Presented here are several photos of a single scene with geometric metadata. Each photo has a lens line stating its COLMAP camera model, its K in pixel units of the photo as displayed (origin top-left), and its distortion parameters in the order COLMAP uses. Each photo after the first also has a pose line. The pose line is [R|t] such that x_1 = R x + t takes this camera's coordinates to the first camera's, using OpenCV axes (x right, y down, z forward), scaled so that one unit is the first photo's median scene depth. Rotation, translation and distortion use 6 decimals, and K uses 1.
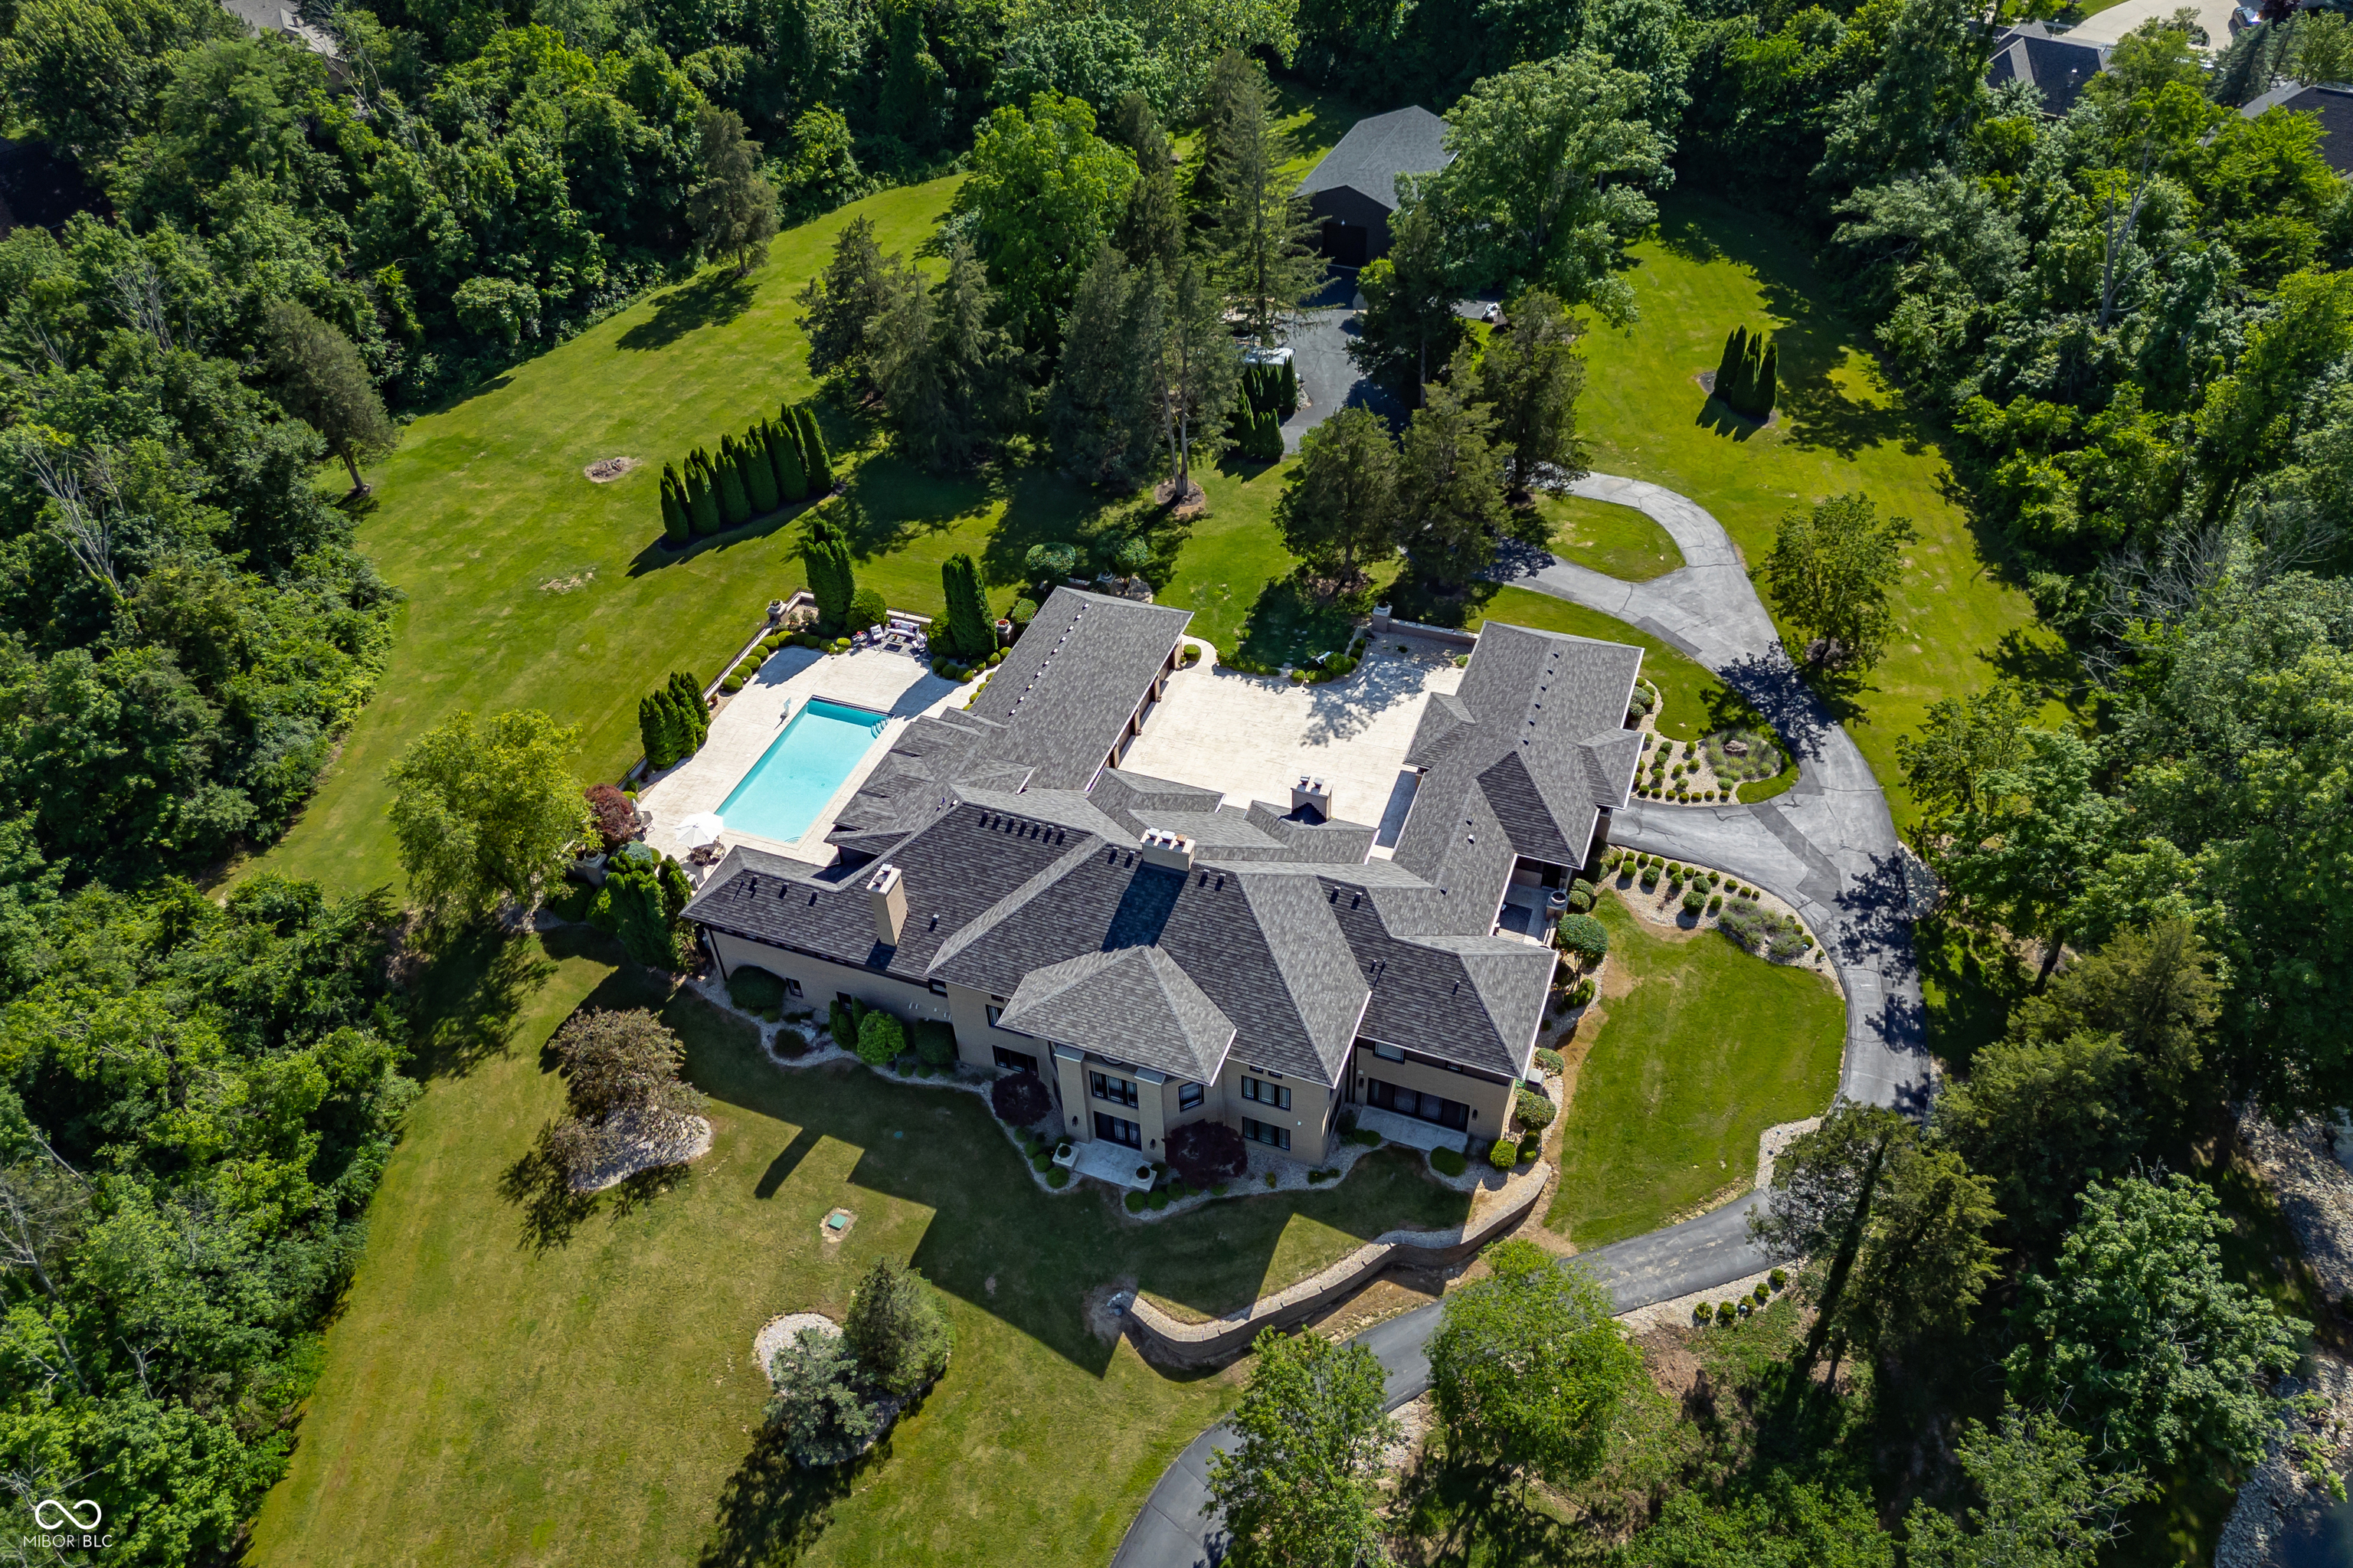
lens RADIAL K [[1674.0, 0, 1181.4], [0, 1674.0, 752.0], [0, 0, 1]] dist [0.059622, -0.047753]
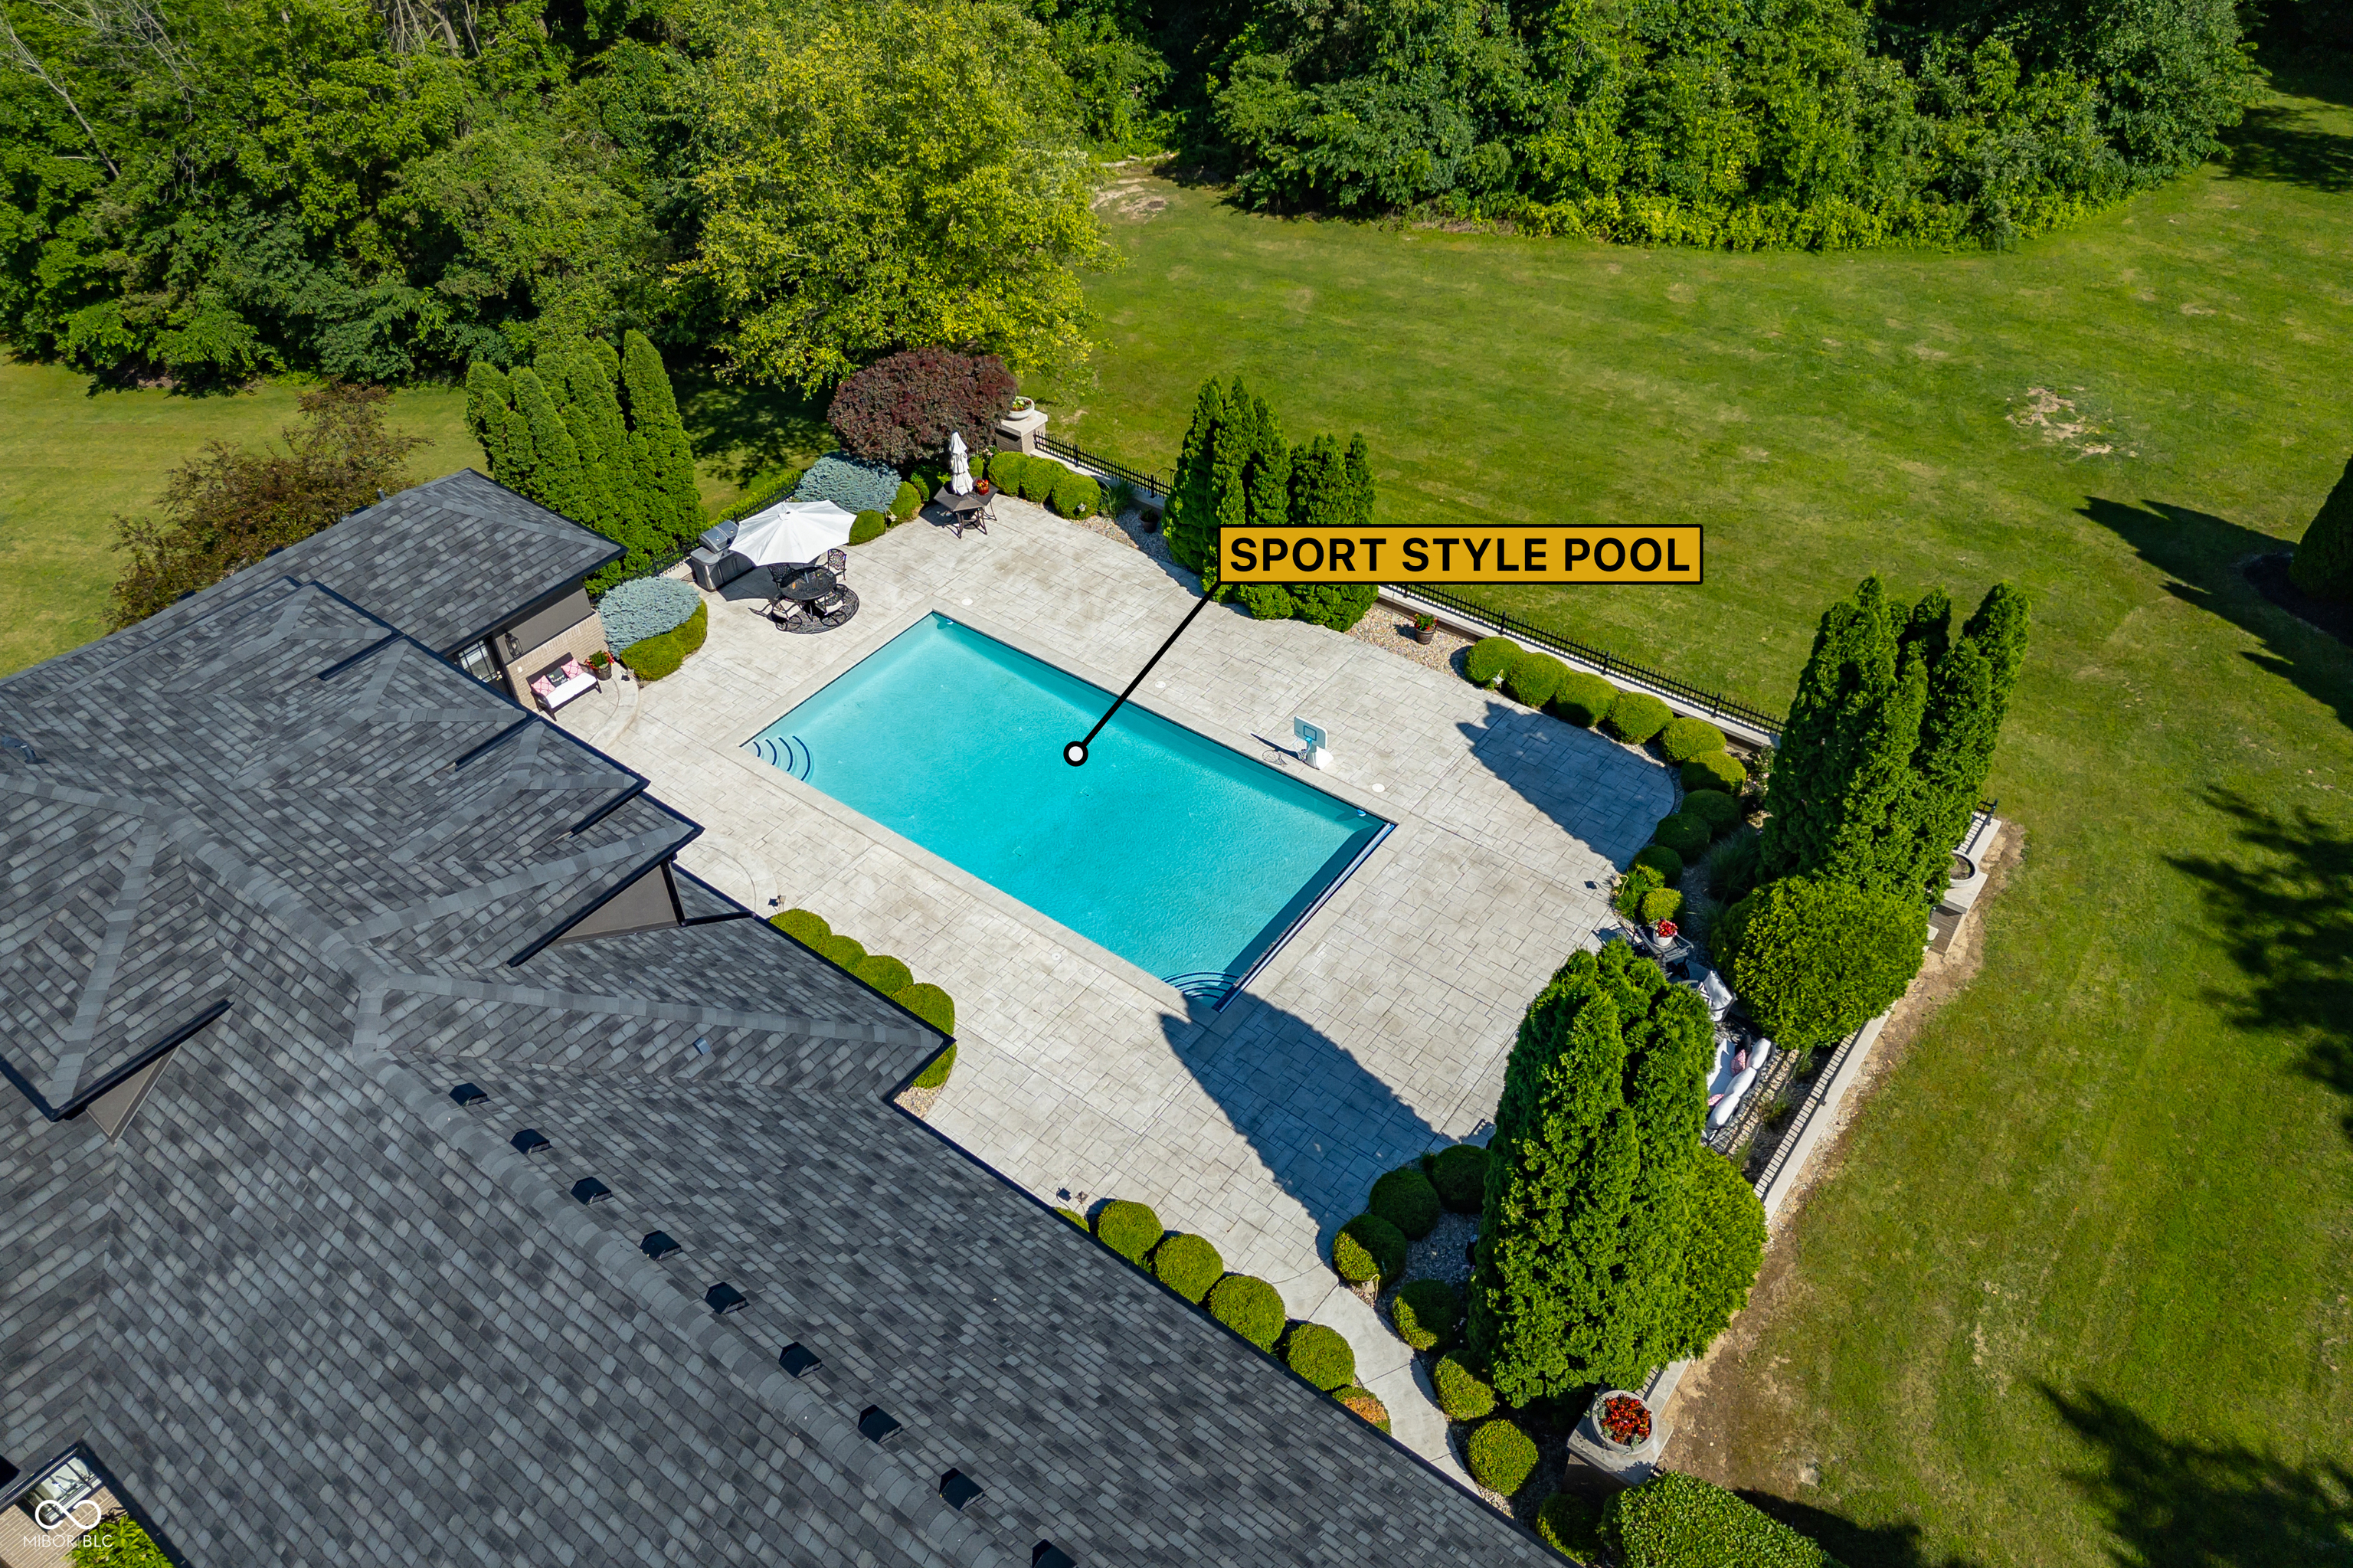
lens RADIAL K [[1674.0, 0, 1177.4], [0, 1674.0, 769.0], [0, 0, 1]] dist [0.059622, -0.047753]
pose [[-0.286038, 0.667681, -0.687302, -0.004302], [-0.601552, 0.433192, 0.671177, -0.256451], [0.745866, 0.605430, 0.277736, 1.023062]]
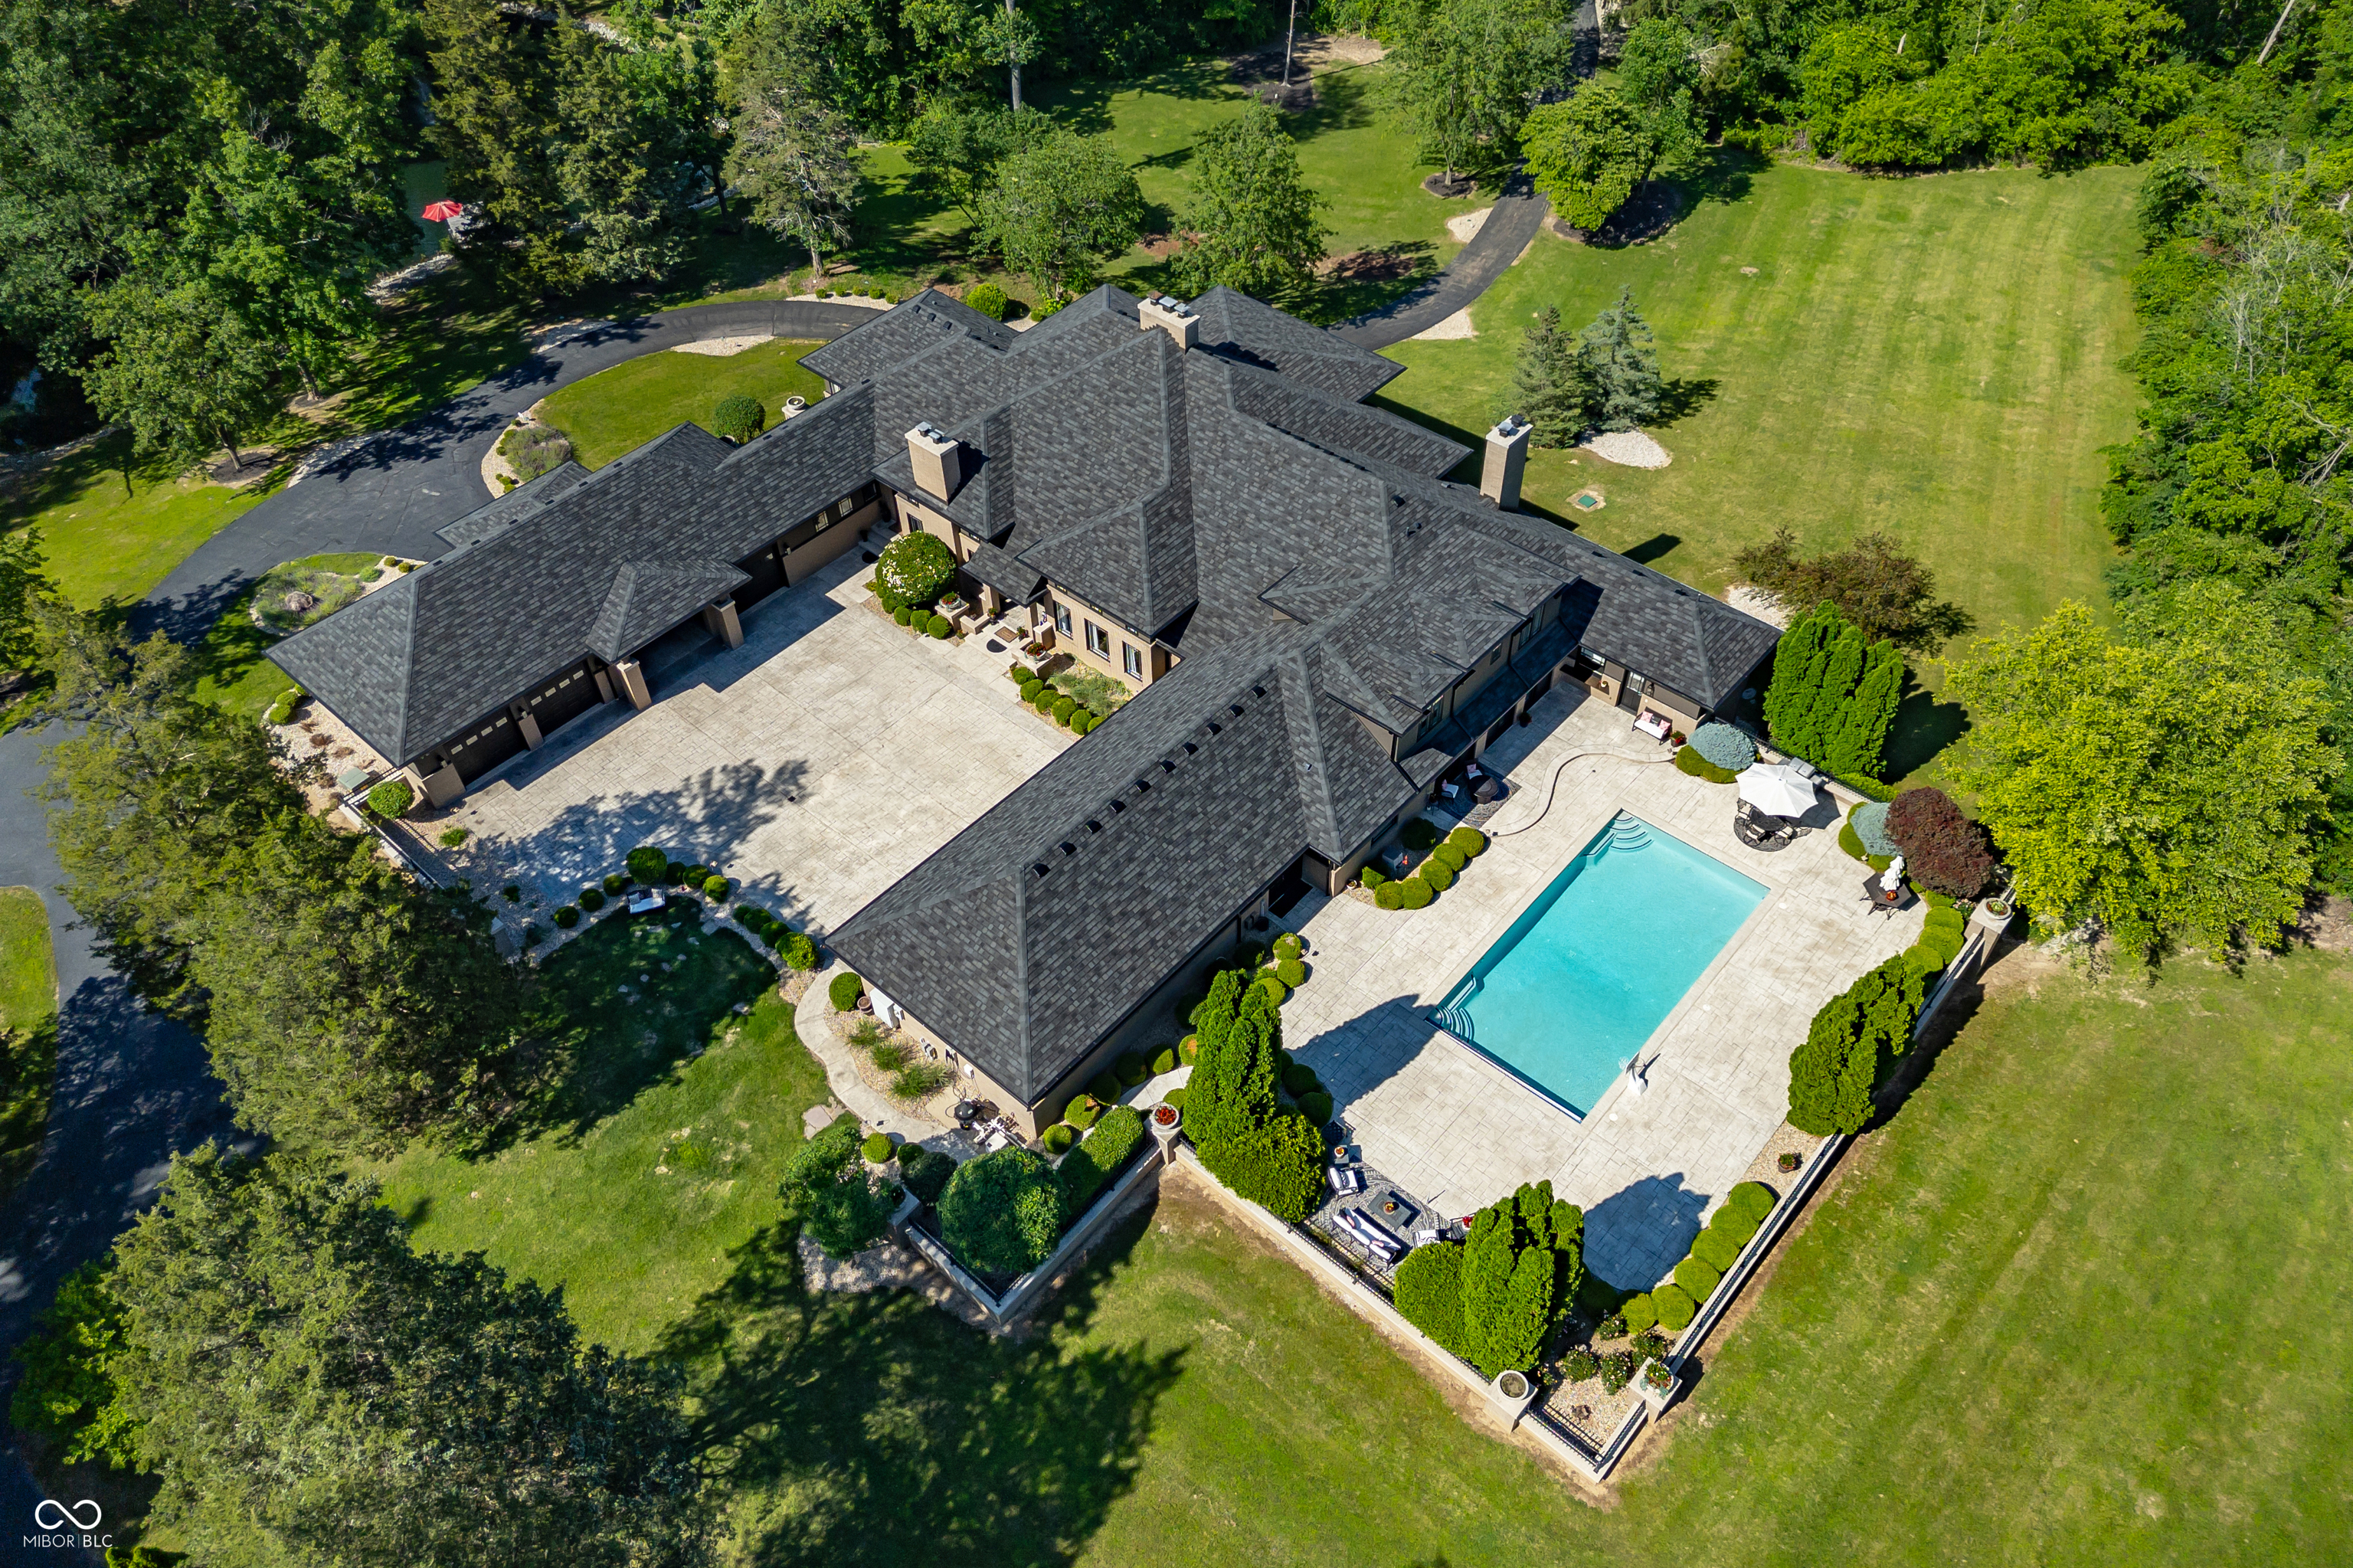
lens RADIAL K [[1674.0, 0, 1168.6], [0, 1674.0, 765.0], [0, 0, 1]] dist [0.059622, -0.047753]
pose [[-0.930168, -0.218827, 0.294791, -0.266773], [0.283557, 0.081822, 0.955458, -0.639336], [-0.233201, 0.972327, -0.014058, 1.086156]]
